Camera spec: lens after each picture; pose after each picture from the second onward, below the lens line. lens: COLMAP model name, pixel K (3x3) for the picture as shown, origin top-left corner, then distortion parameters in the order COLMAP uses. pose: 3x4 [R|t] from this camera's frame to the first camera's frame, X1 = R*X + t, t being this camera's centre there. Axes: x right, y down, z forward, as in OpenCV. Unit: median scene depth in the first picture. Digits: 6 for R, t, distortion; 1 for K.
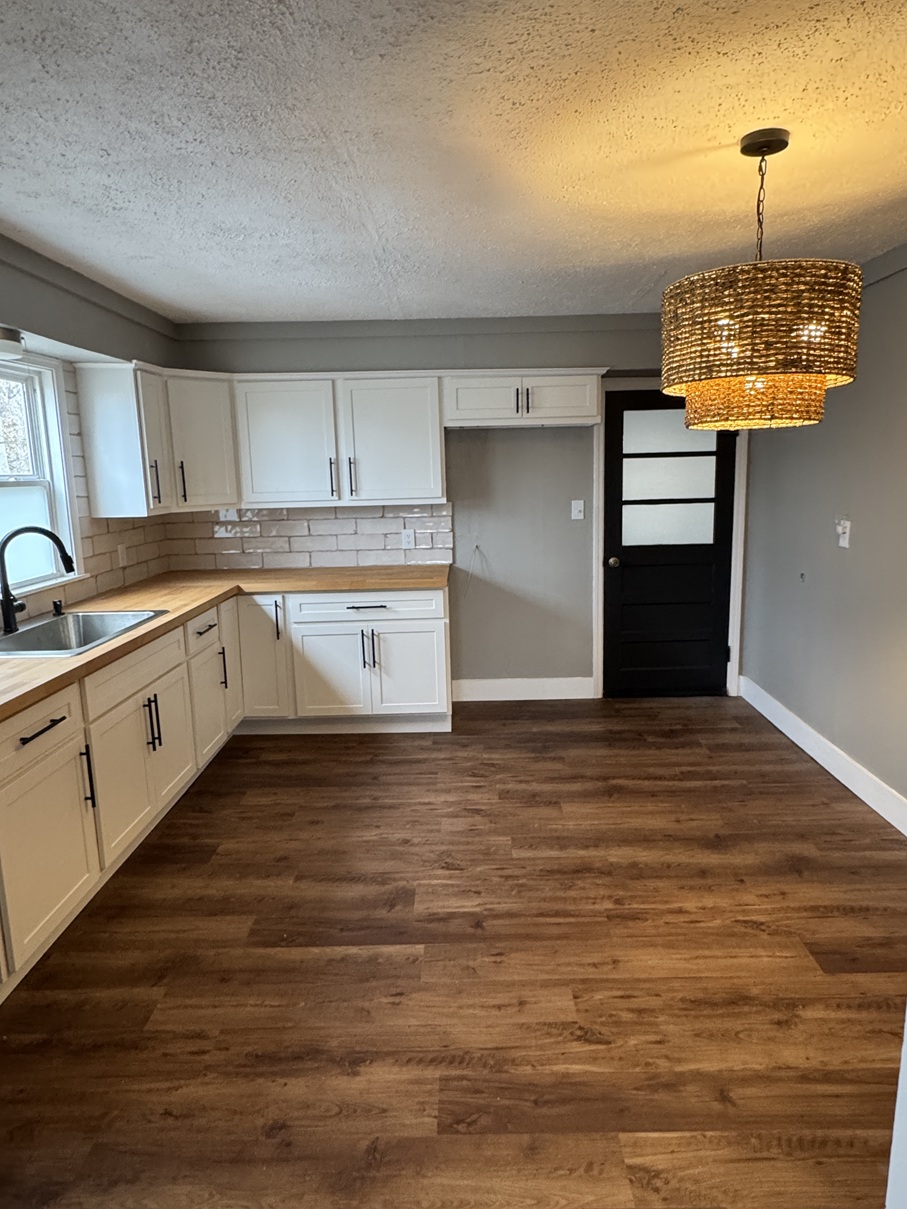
lens RADIAL K [[738.2, 0, 454.5], [0, 738.2, 603.7], [0, 0, 1]] dist [0.000209, 0.001658]
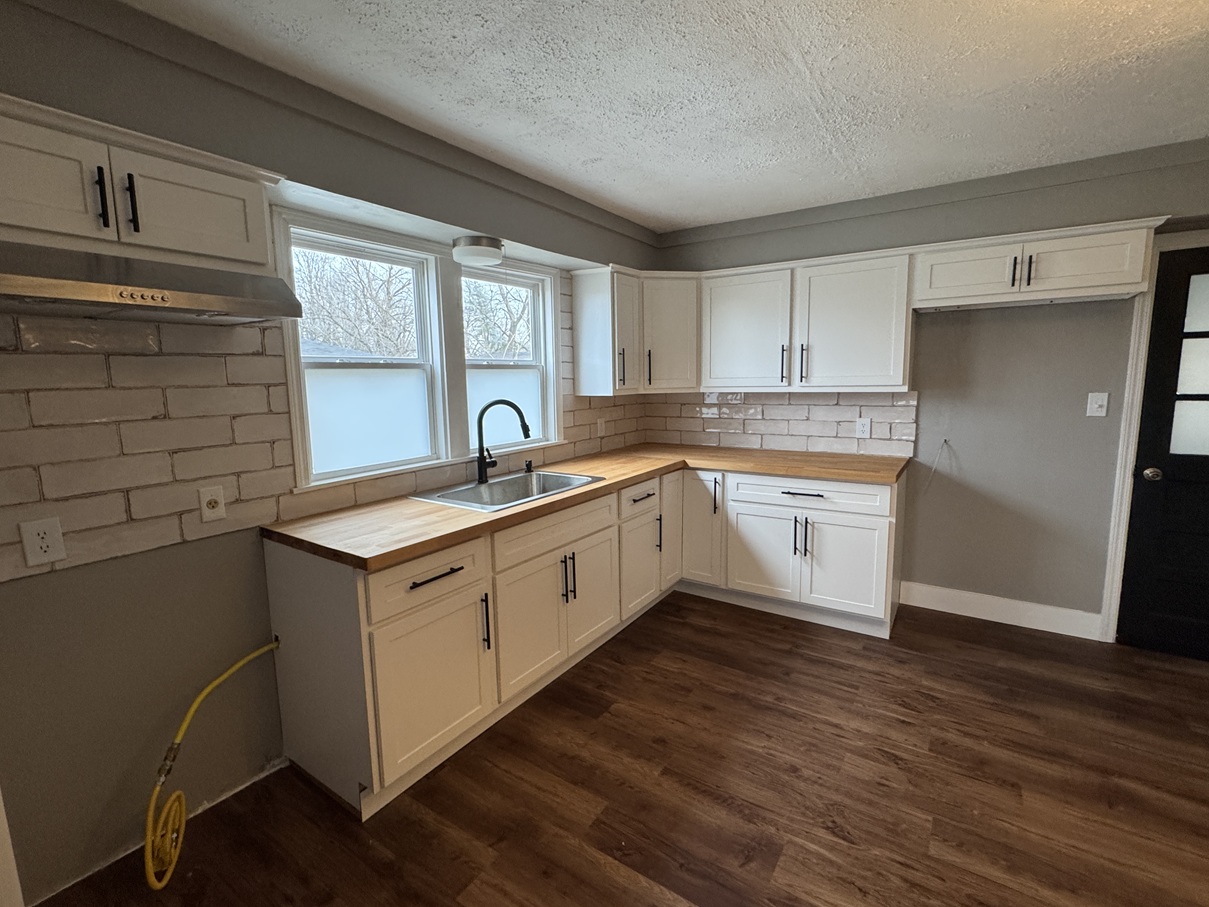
lens RADIAL K [[542.8, 0, 605.4], [0, 542.8, 453.2], [0, 0, 1]] dist [-0.001999, -0.000531]
pose [[0.834077, 0.085239, -0.545023, 0.054155], [-0.100004, 0.994984, 0.002570, -0.026237], [0.542508, 0.052361, 0.838417, 0.256887]]
